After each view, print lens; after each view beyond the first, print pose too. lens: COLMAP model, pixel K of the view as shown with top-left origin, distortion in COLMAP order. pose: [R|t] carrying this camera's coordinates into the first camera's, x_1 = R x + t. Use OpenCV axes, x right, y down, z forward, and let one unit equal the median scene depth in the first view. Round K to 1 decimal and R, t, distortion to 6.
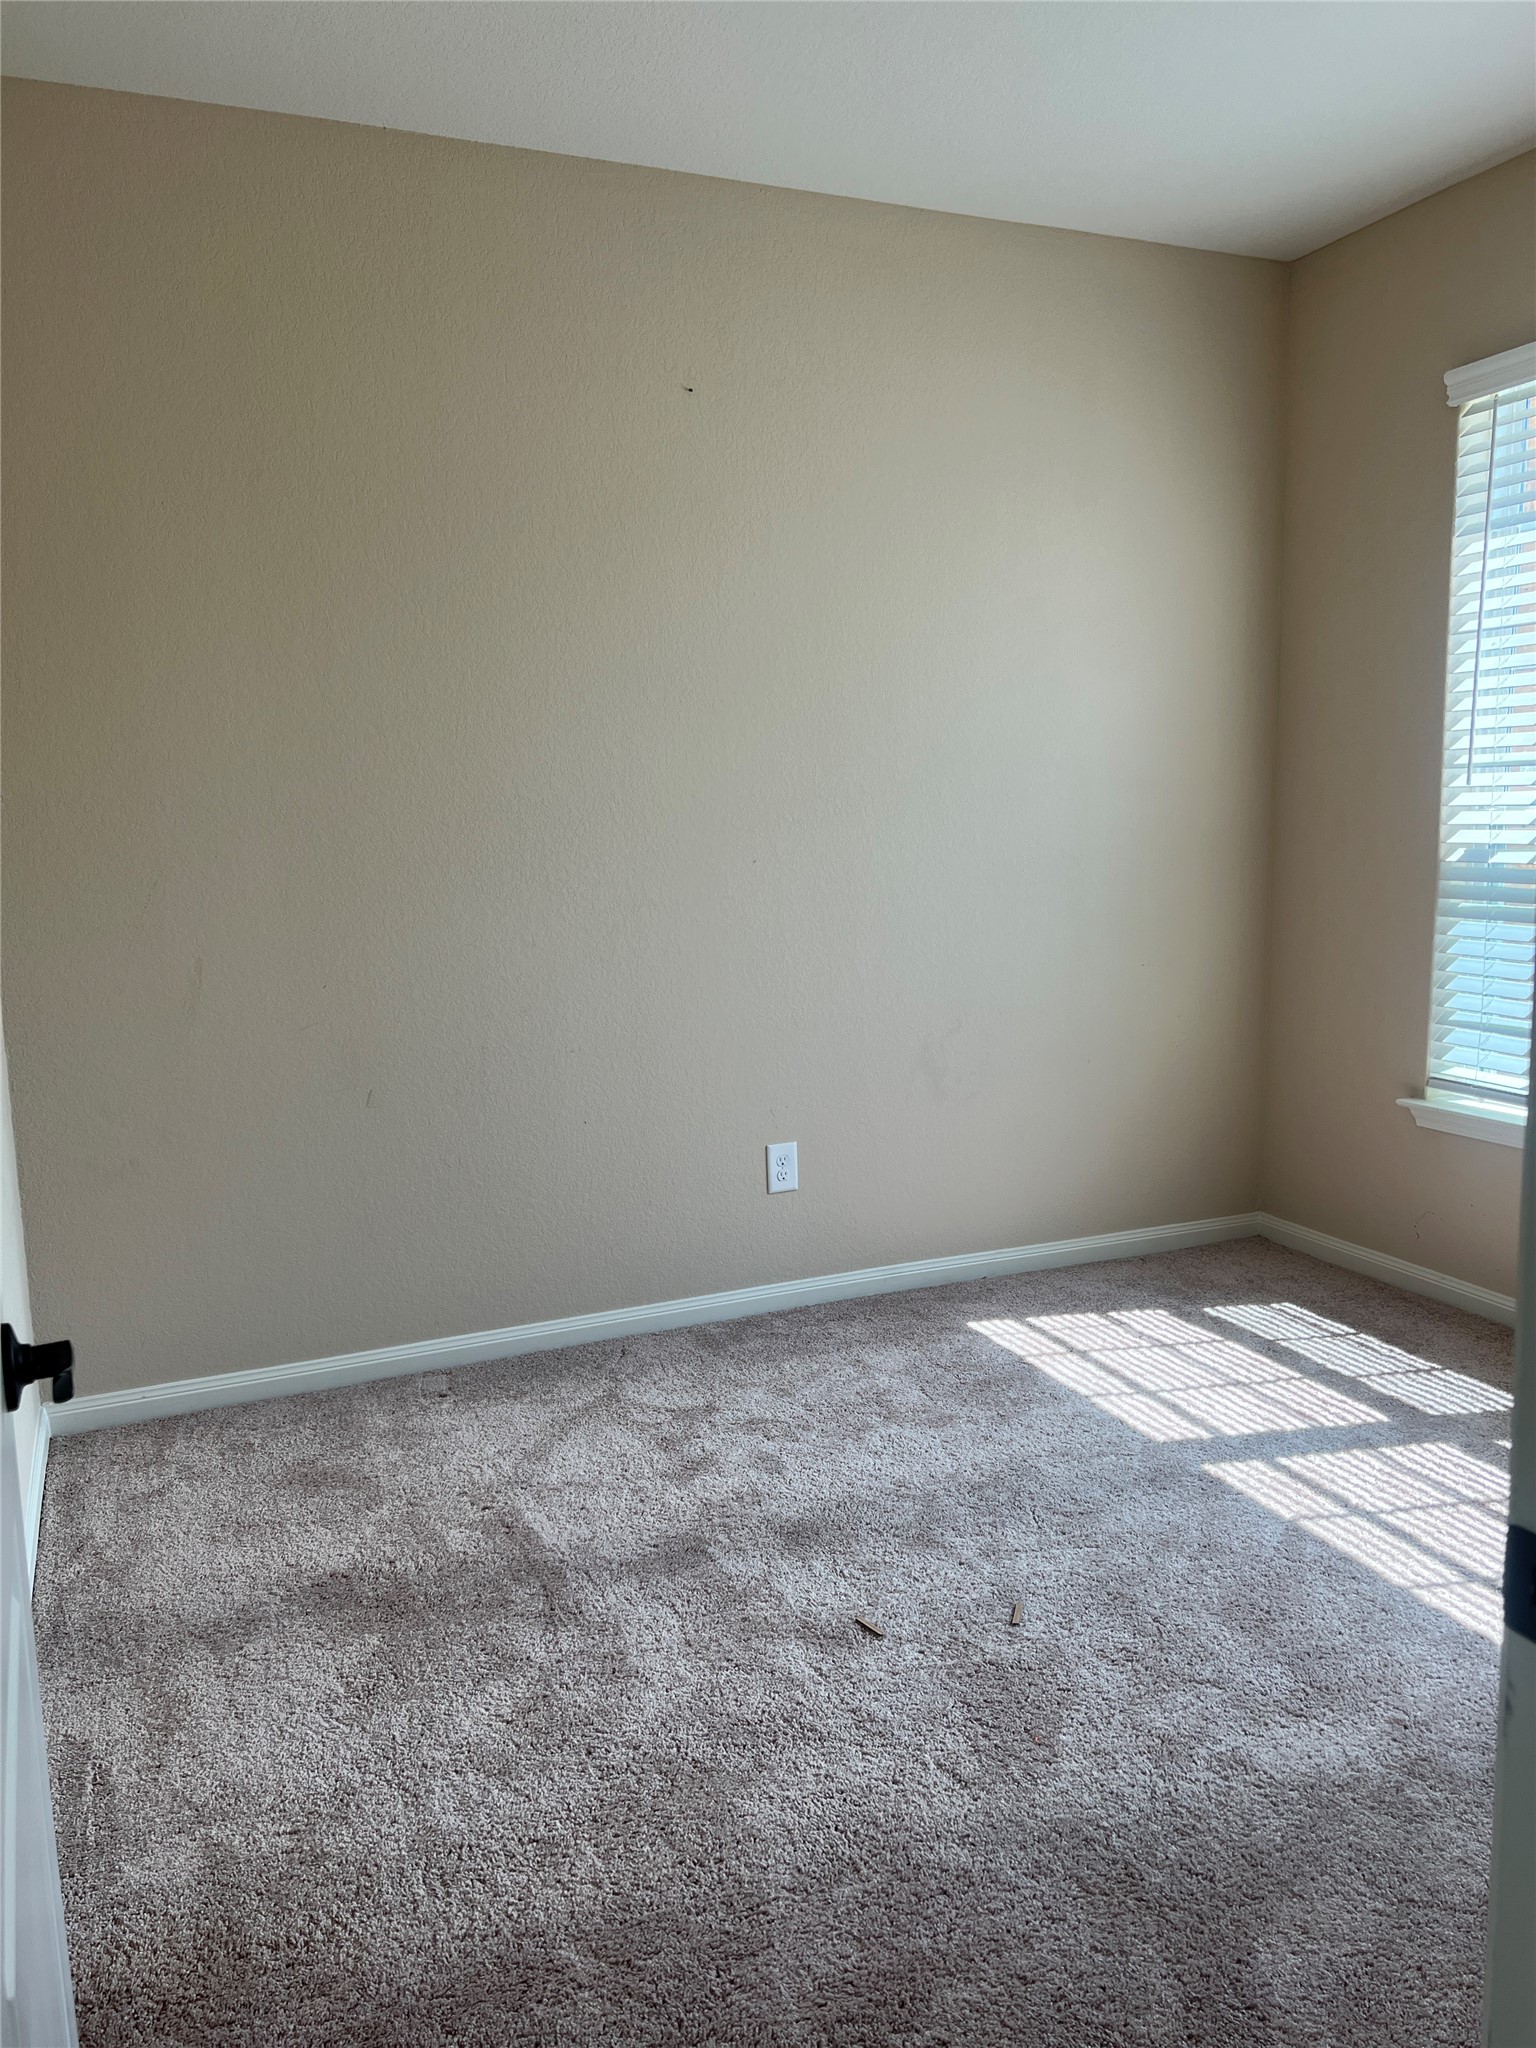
lens RADIAL K [[1540.6, 0, 786.2], [0, 1540.6, 1027.8], [0, 0, 1]] dist [0.034736, -0.039127]
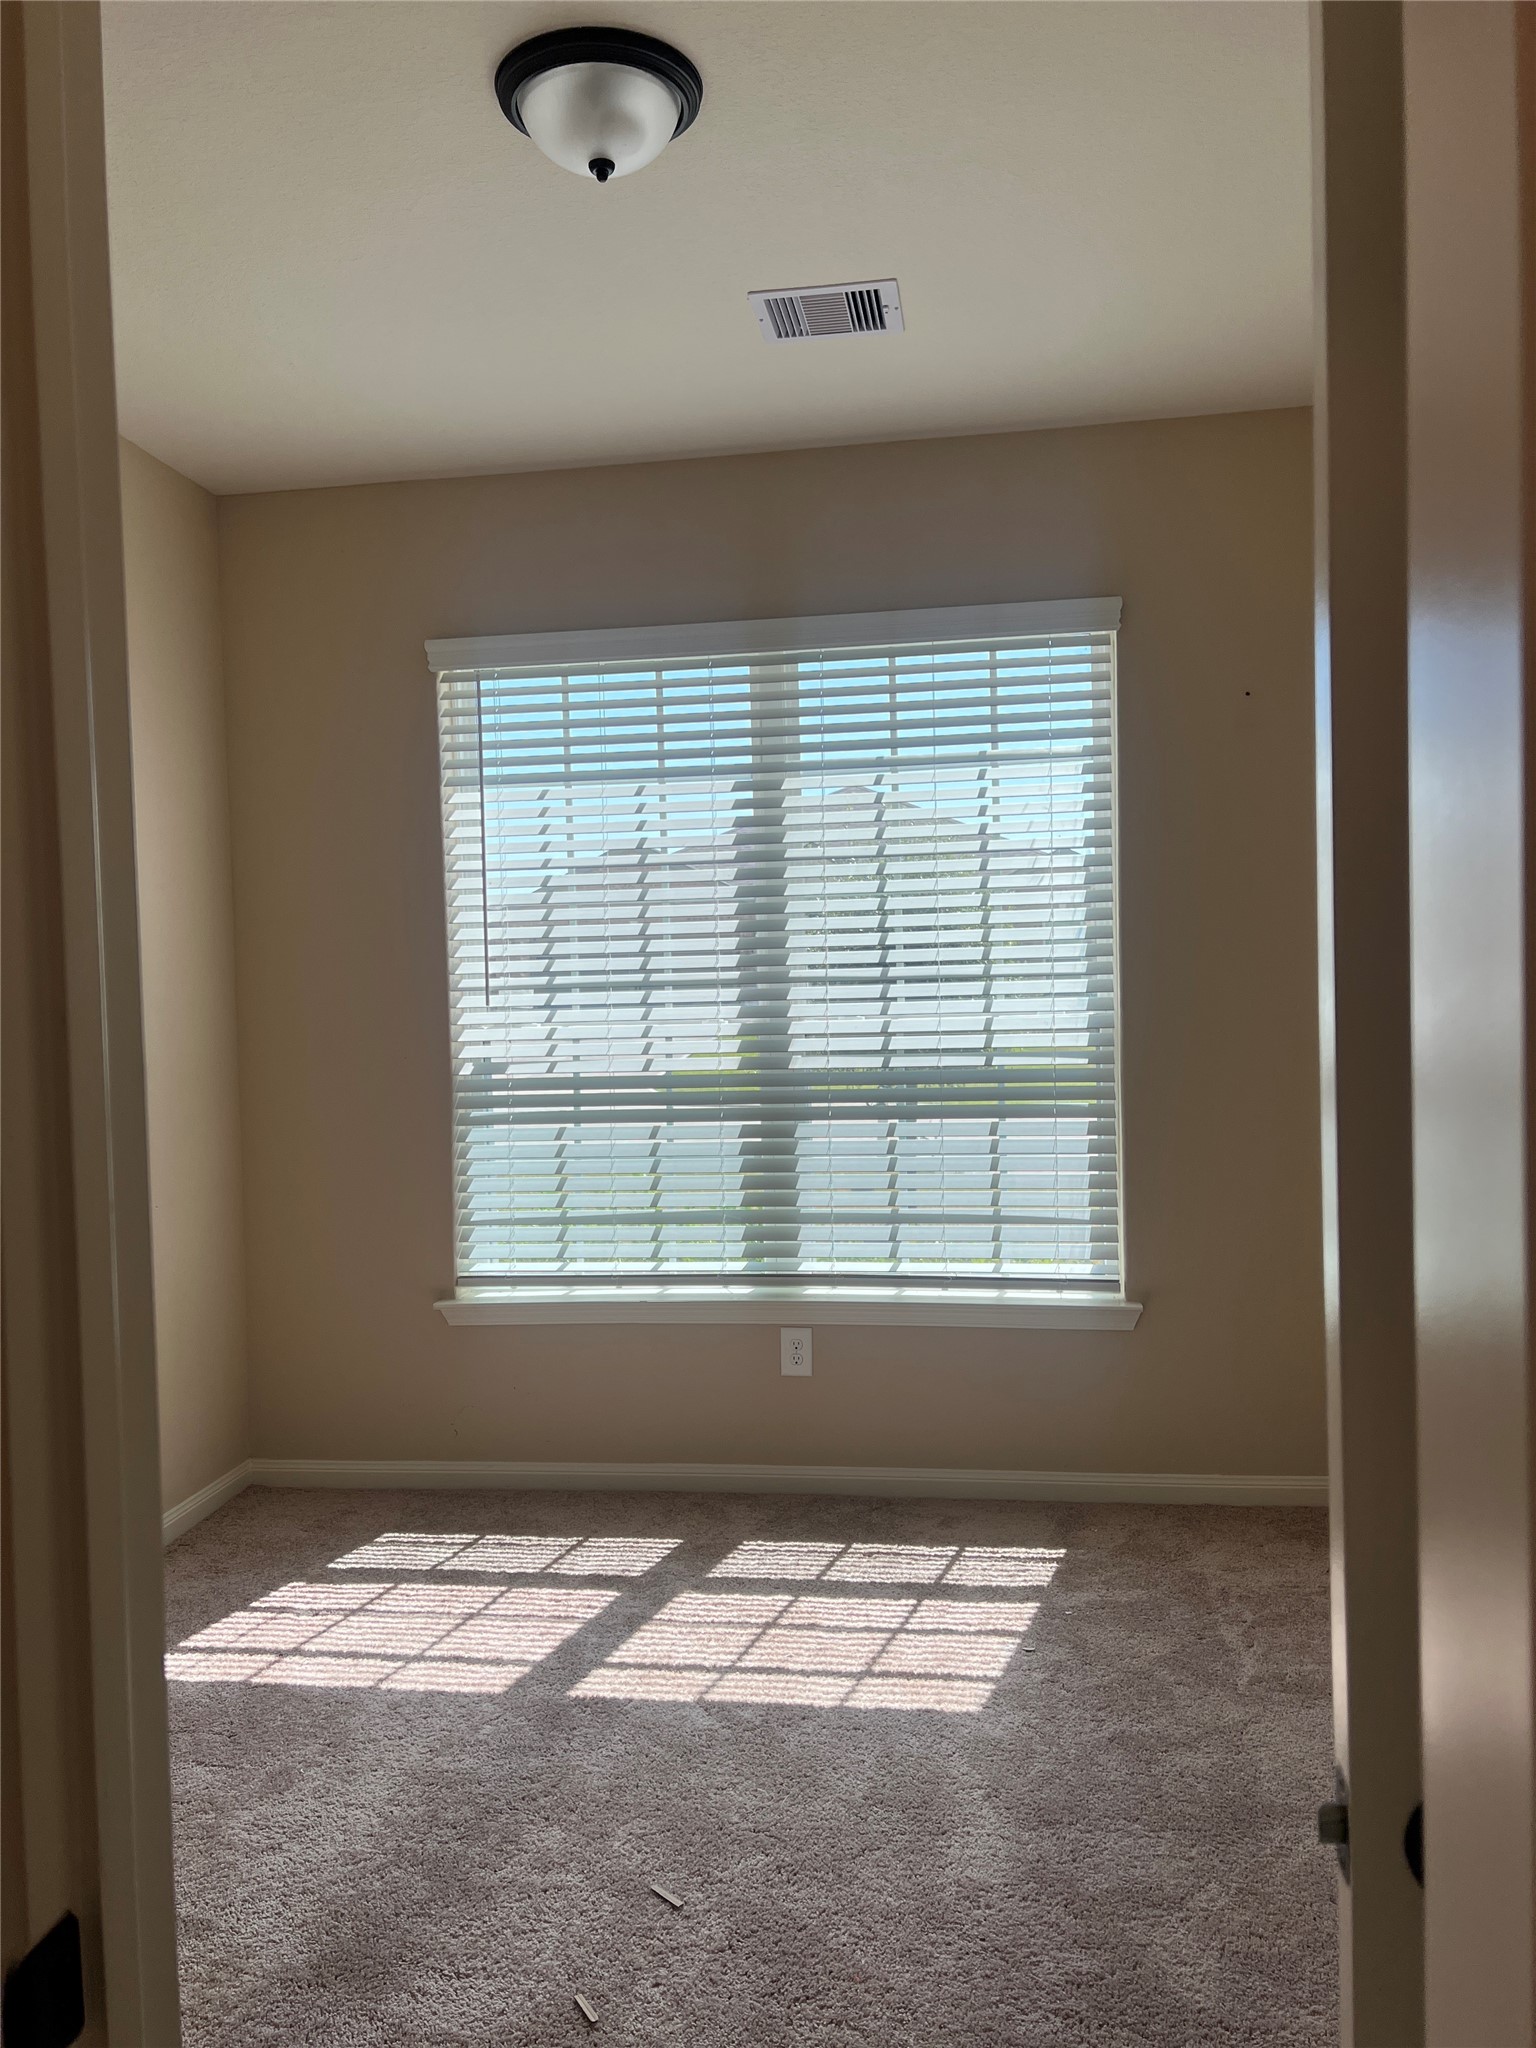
lens RADIAL K [[1540.6, 0, 782.0], [0, 1540.6, 1012.2], [0, 0, 1]] dist [0.034736, -0.039127]
pose [[0.529613, -0.013942, 0.848125, -0.404745], [0.141908, 0.987230, -0.072386, -0.043947], [-0.836285, 0.158692, 0.524828, 0.255525]]
